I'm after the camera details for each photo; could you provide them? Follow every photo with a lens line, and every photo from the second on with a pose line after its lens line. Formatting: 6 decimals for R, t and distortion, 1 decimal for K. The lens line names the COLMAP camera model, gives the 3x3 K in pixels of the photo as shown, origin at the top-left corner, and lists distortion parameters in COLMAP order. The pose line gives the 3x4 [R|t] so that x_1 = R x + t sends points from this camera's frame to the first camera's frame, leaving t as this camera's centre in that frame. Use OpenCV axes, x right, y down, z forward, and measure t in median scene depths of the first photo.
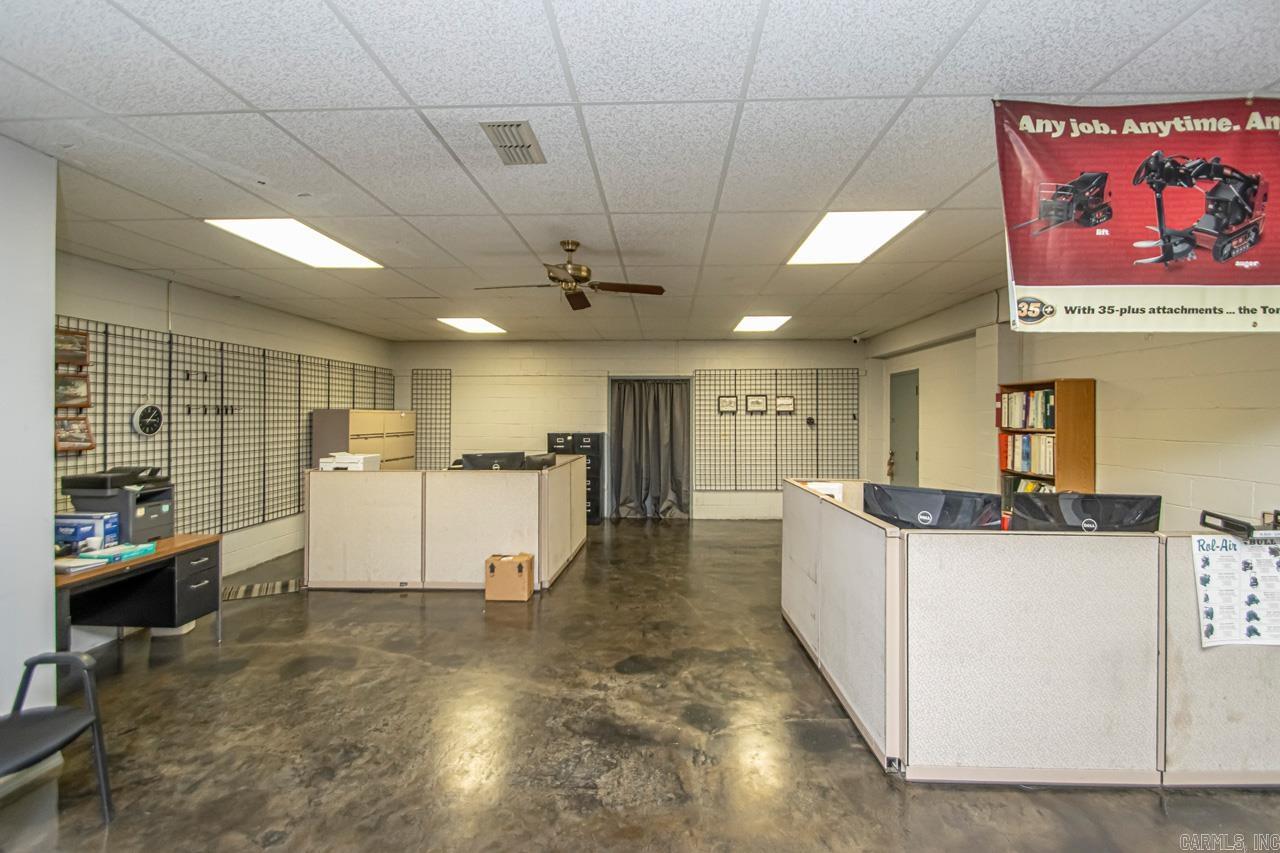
lens RADIAL K [[594.6, 0, 647.5], [0, 594.6, 425.2], [0, 0, 1]] dist [0.018305, -0.017470]
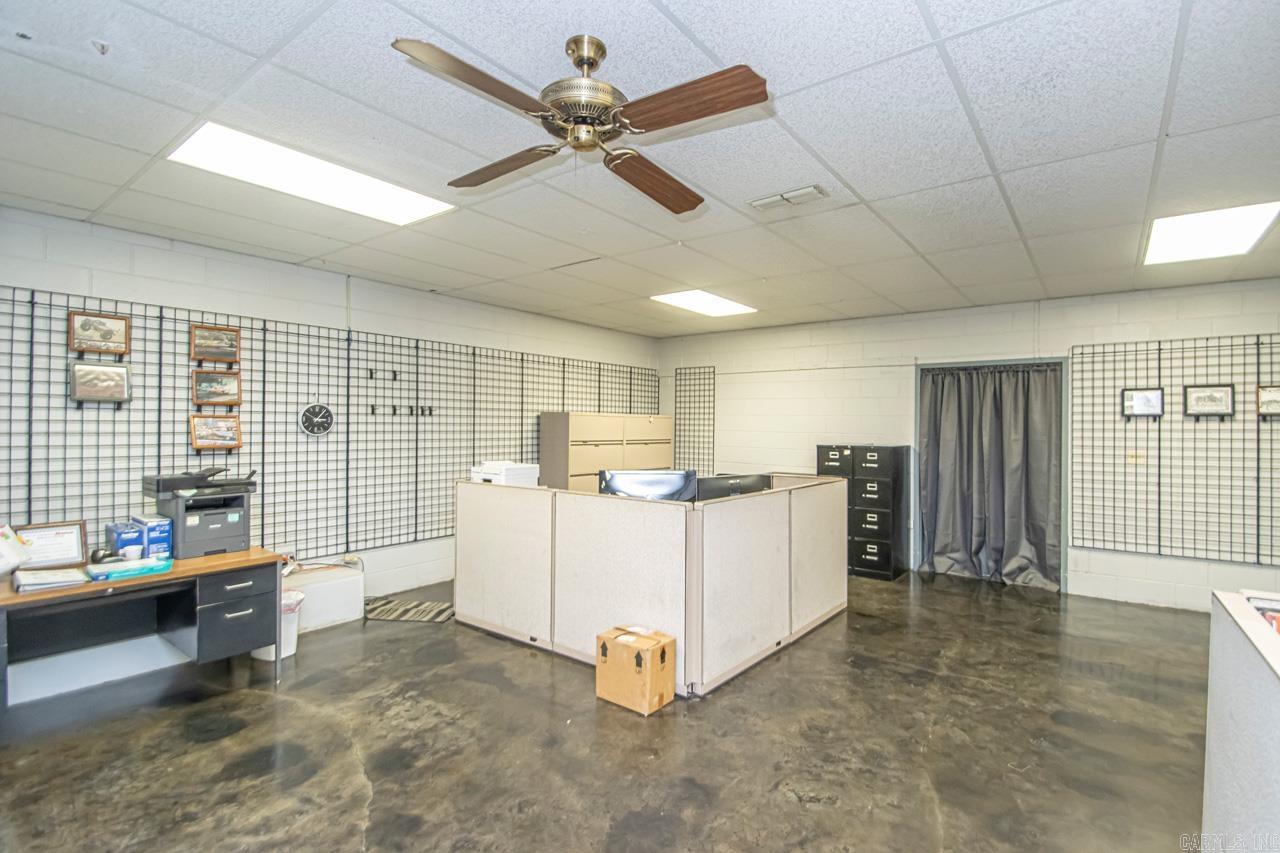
lens RADIAL K [[594.6, 0, 647.5], [0, 594.6, 425.2], [0, 0, 1]] dist [0.018305, -0.017470]
pose [[0.816455, 0.006654, -0.577371, 0.137705], [-0.016977, 0.999778, -0.012484, 0.003204], [0.577160, 0.019995, 0.816386, 0.452393]]
